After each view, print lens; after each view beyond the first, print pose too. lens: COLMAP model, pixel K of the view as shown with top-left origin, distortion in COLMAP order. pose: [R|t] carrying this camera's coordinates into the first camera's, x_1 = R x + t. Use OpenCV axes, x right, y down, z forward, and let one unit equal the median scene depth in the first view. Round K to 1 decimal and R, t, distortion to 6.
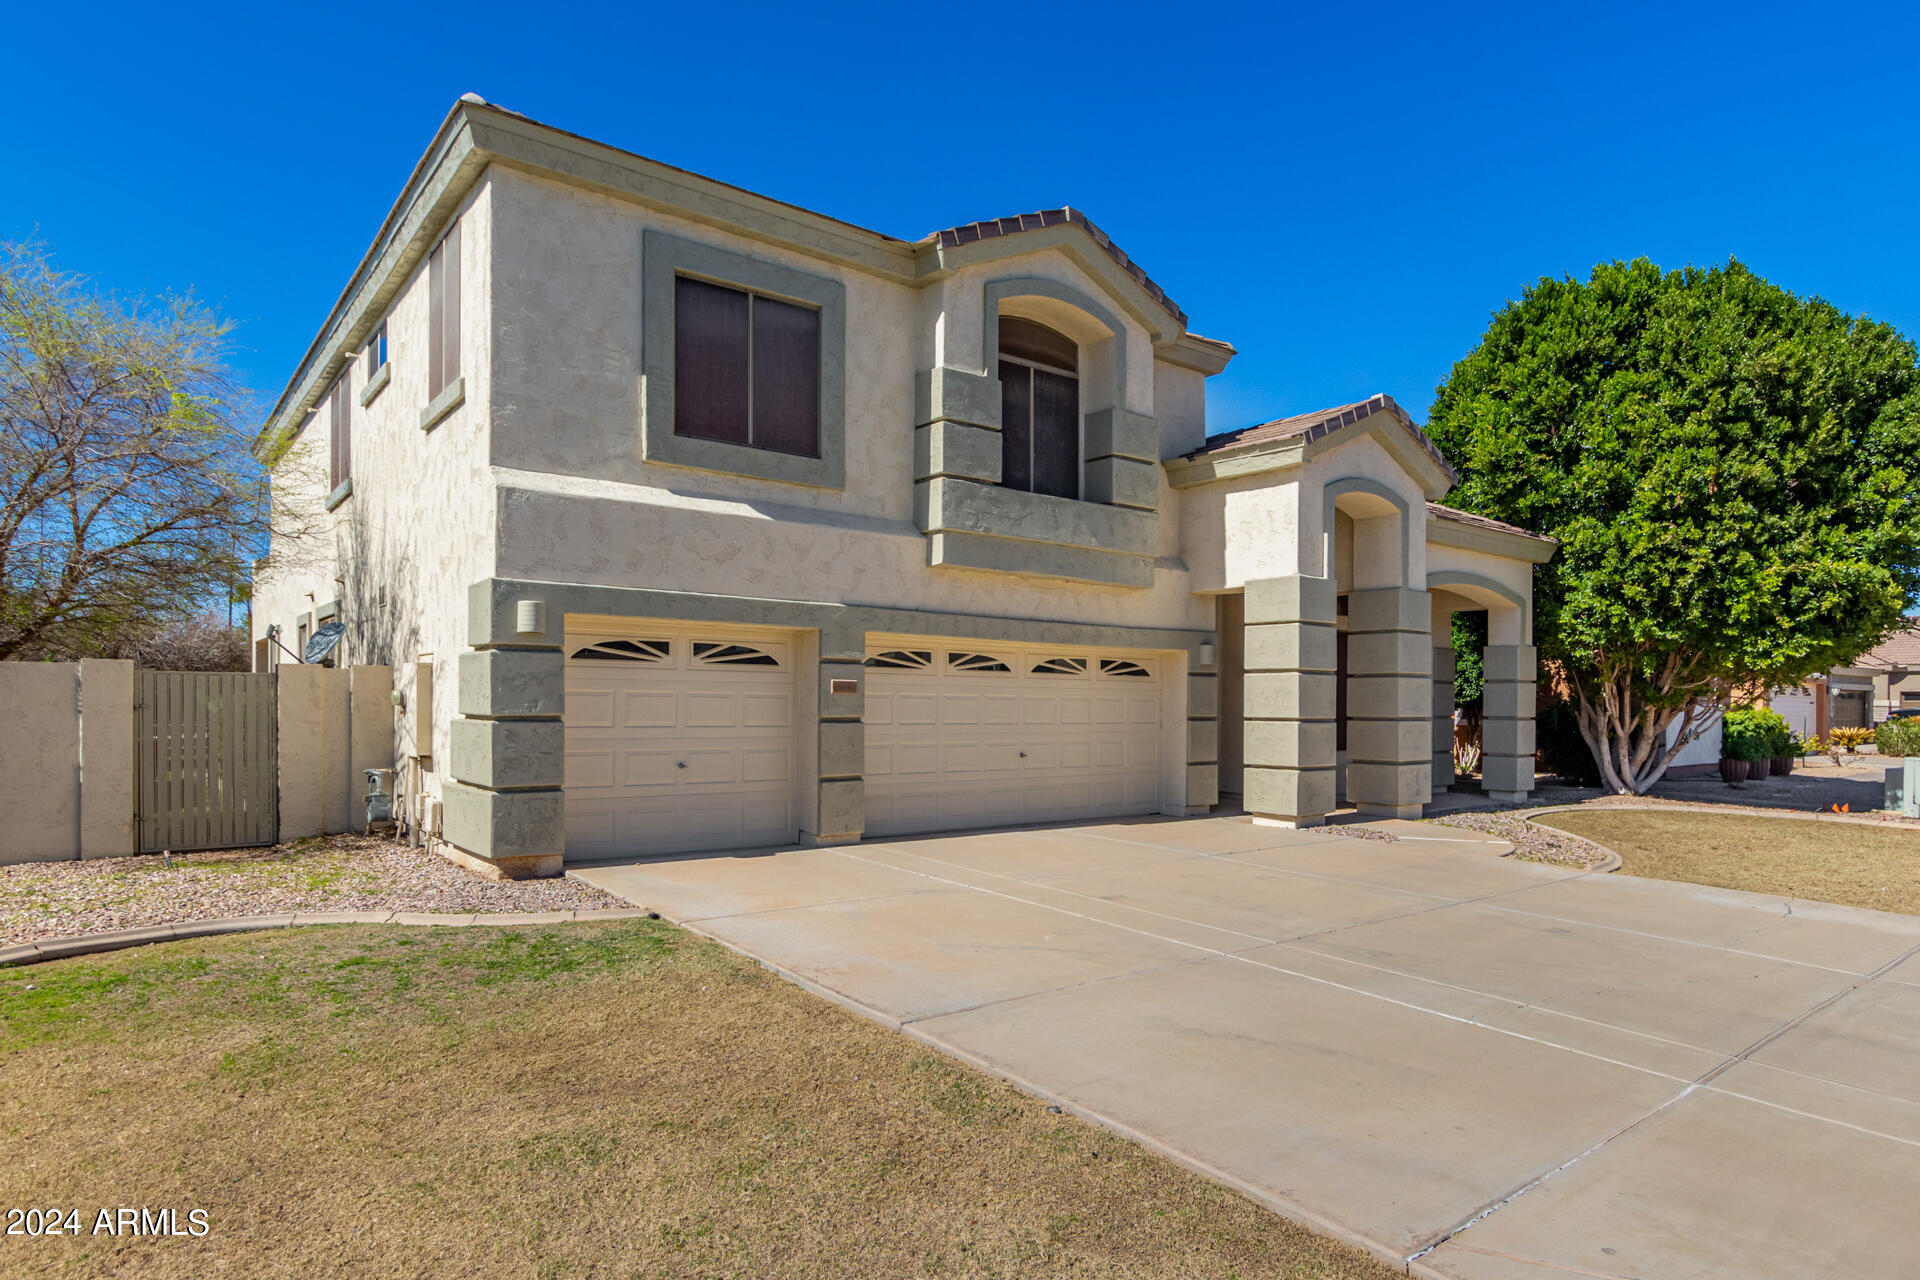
lens RADIAL K [[934.0, 0, 965.3], [0, 934.0, 672.9], [0, 0, 1]] dist [-0.000555, -0.000072]
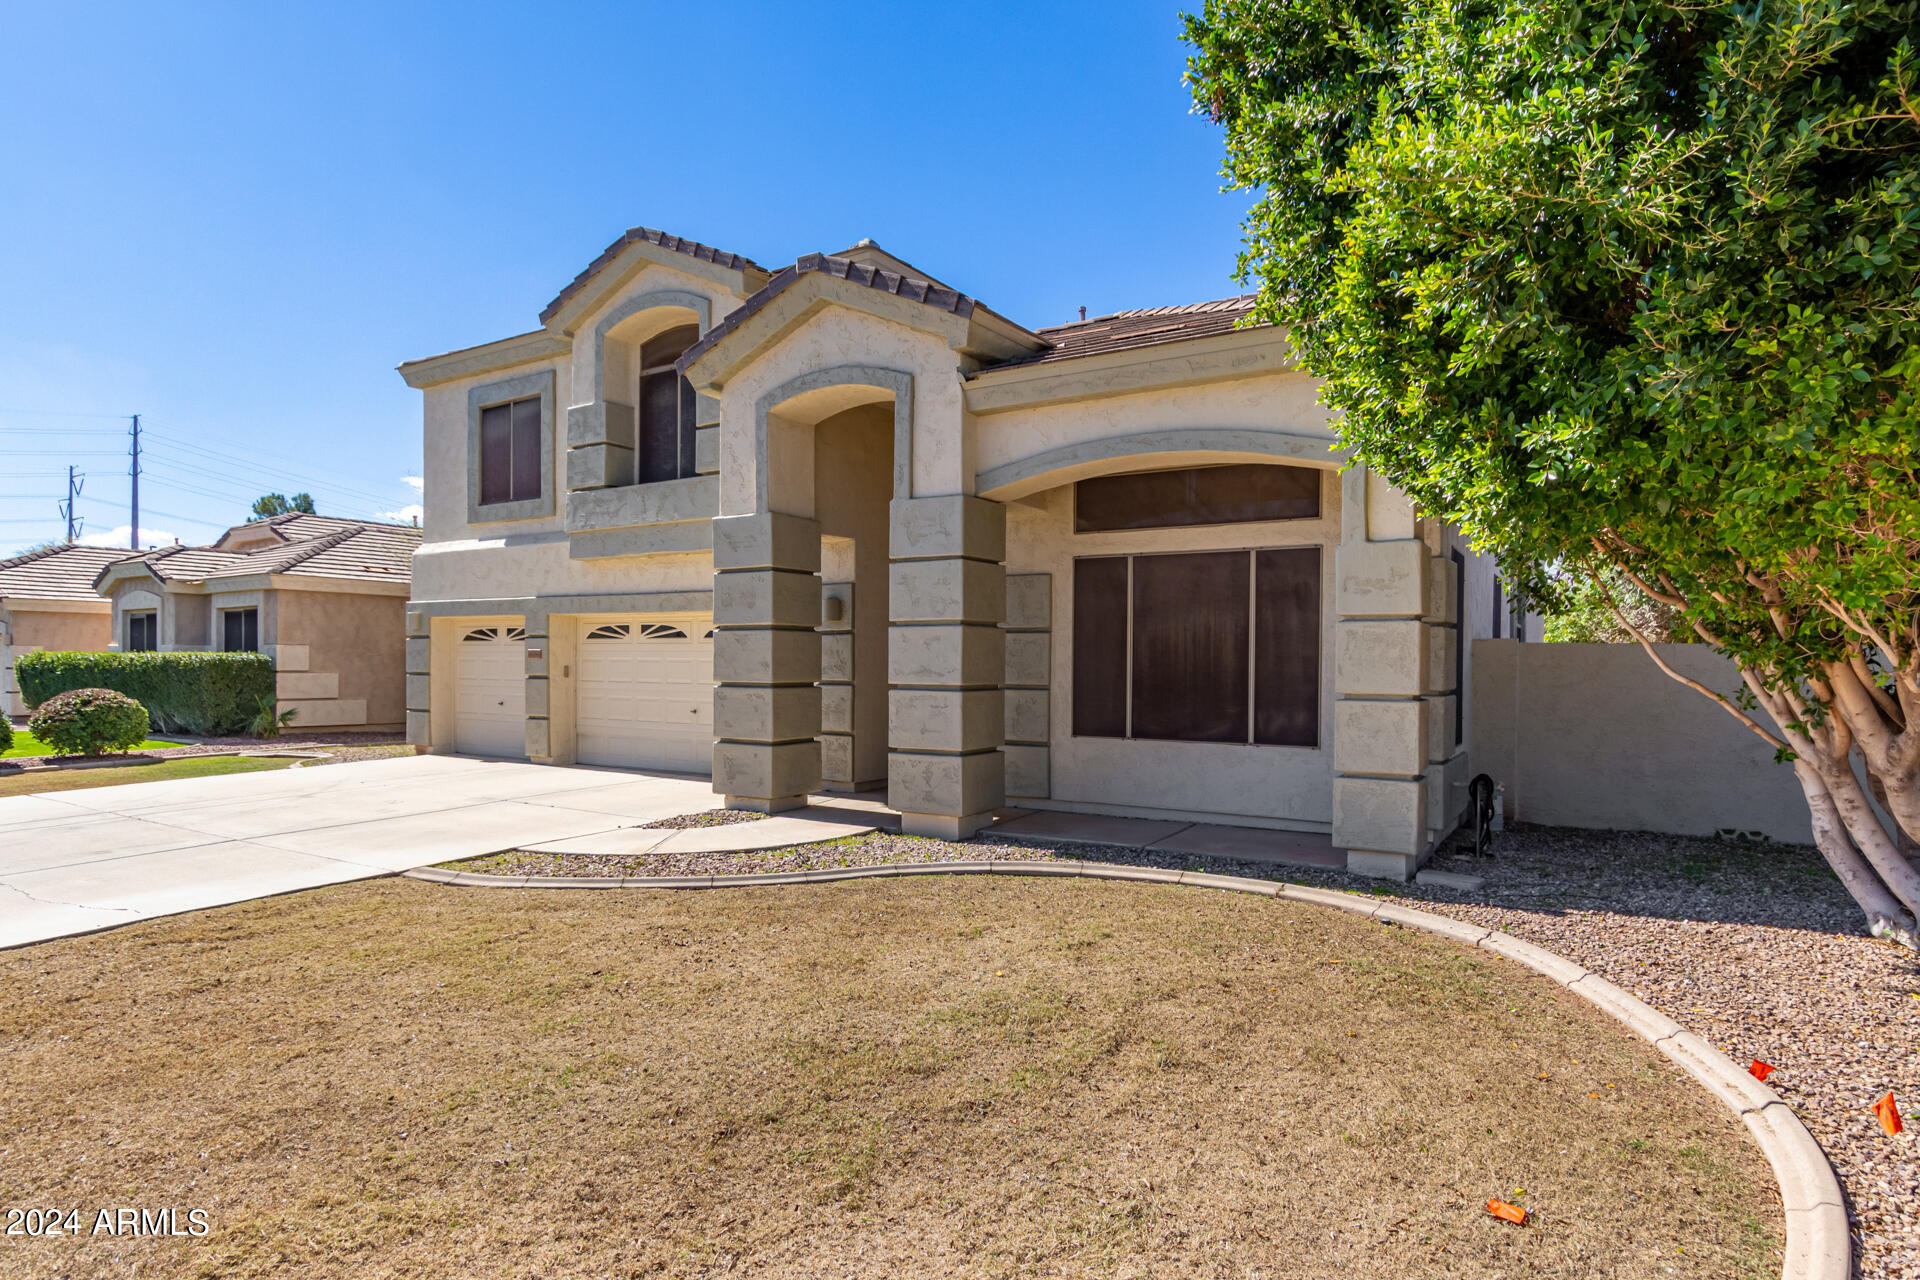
lens RADIAL K [[934.0, 0, 965.3], [0, 934.0, 672.9], [0, 0, 1]] dist [-0.000555, -0.000072]
pose [[0.448006, 0.001011, -0.894030, 1.416237], [0.022592, 0.999667, 0.012452, 0.040205], [0.893745, -0.025777, 0.447834, 0.912073]]
